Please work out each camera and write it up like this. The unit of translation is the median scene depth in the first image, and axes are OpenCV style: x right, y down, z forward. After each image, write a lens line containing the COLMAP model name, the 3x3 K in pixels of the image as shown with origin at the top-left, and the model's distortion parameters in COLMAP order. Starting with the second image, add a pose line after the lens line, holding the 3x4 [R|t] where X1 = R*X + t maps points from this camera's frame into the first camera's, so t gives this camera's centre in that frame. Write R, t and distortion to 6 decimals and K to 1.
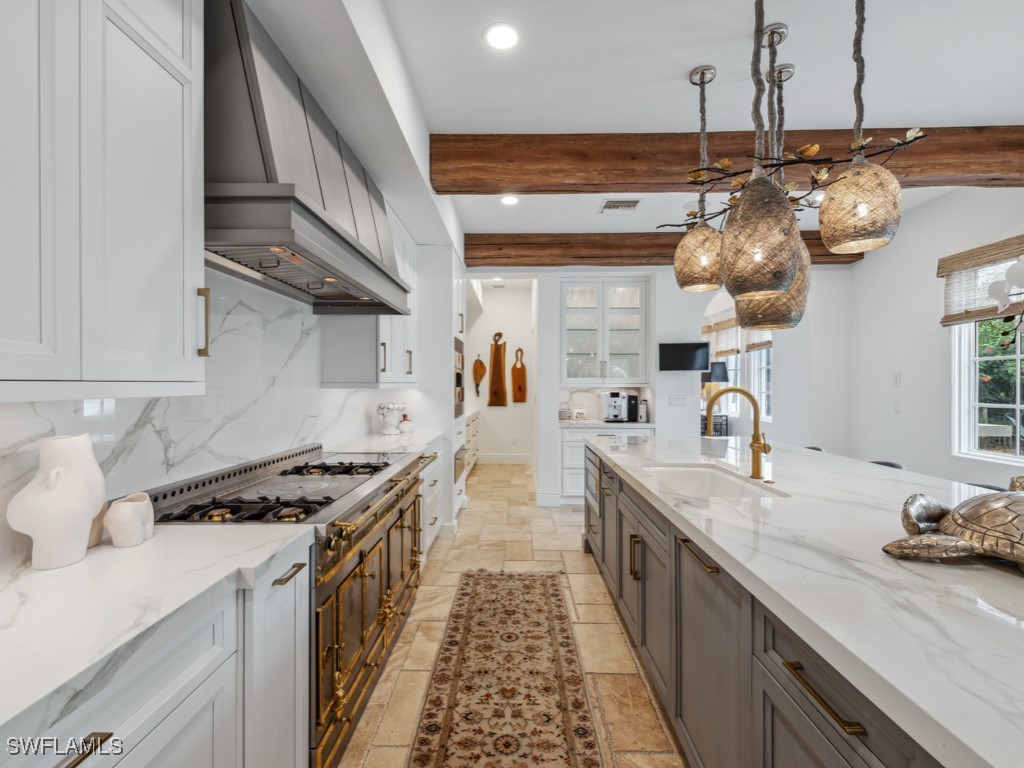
lens RADIAL K [[462.1, 0, 512.0], [0, 462.1, 384.0], [0, 0, 1]] dist [0.011713, -0.000952]
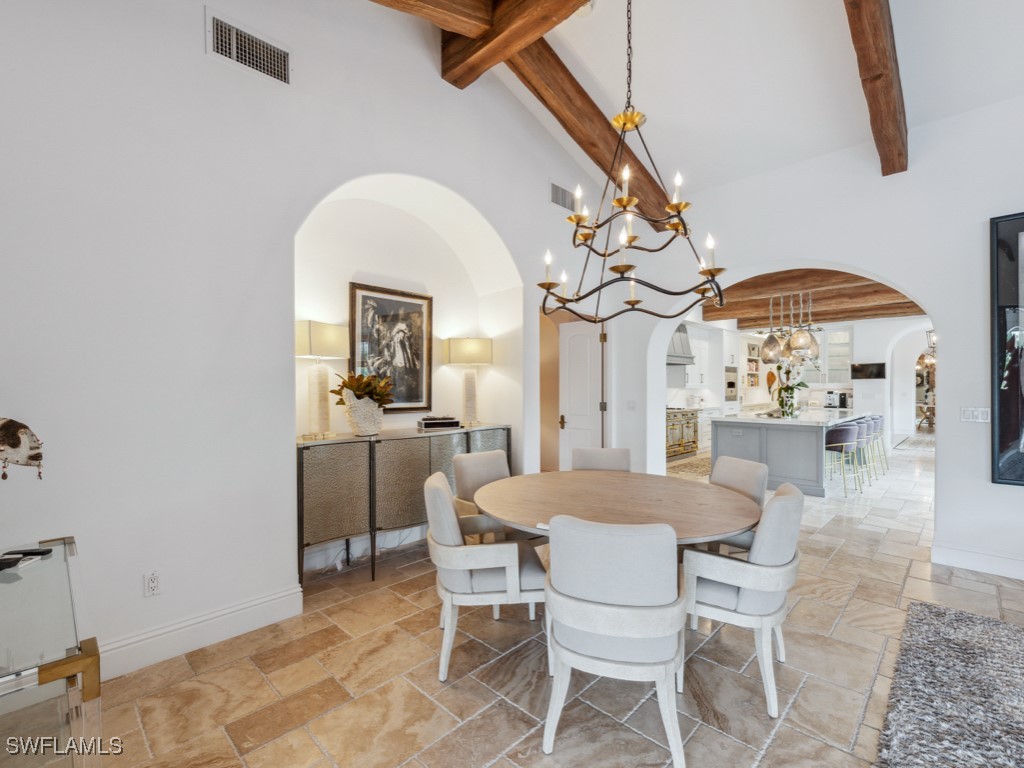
lens RADIAL K [[471.5, 0, 509.1], [0, 471.5, 395.0], [0, 0, 1]] dist [-0.000568, -0.000783]
pose [[0.720257, 0.009588, -0.693641, 0.983283], [0.001911, 0.999873, 0.015805, 0.002496], [0.693705, -0.012709, 0.720147, -1.969040]]
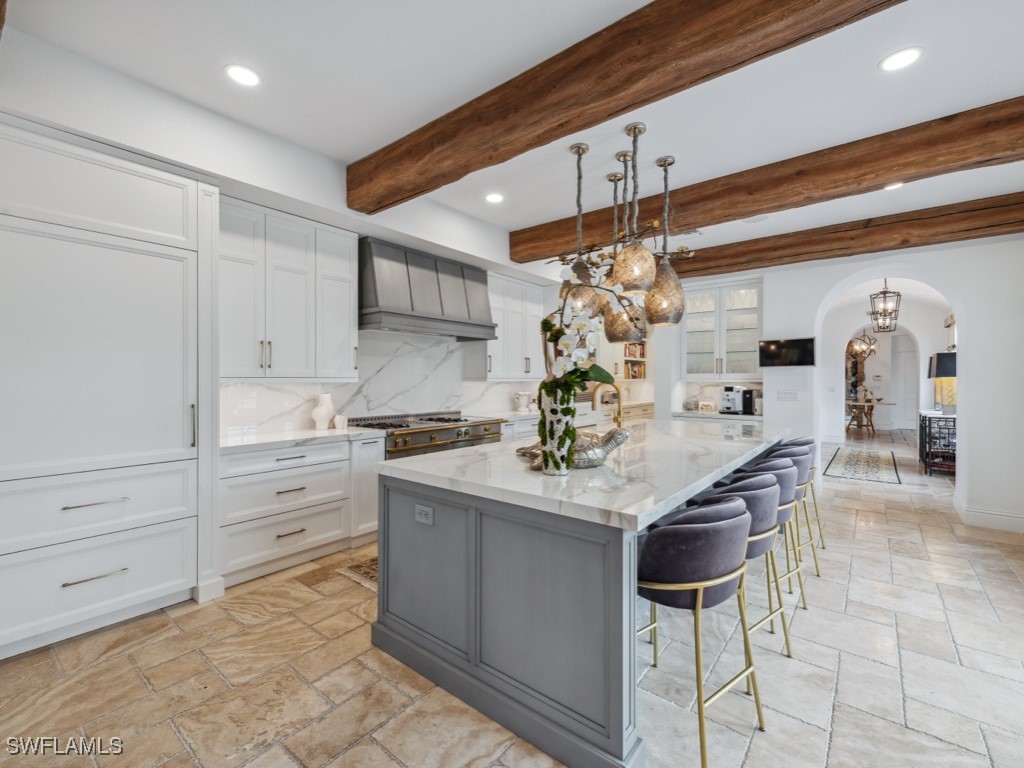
lens RADIAL K [[453.8, 0, 515.0], [0, 453.8, 385.5], [0, 0, 1]] dist [0.004401, -0.000789]
pose [[0.791437, 0.008761, -0.611188, 0.796278], [-0.000556, 0.999907, 0.013613, 0.001087], [0.611251, -0.010434, 0.791368, -0.288159]]
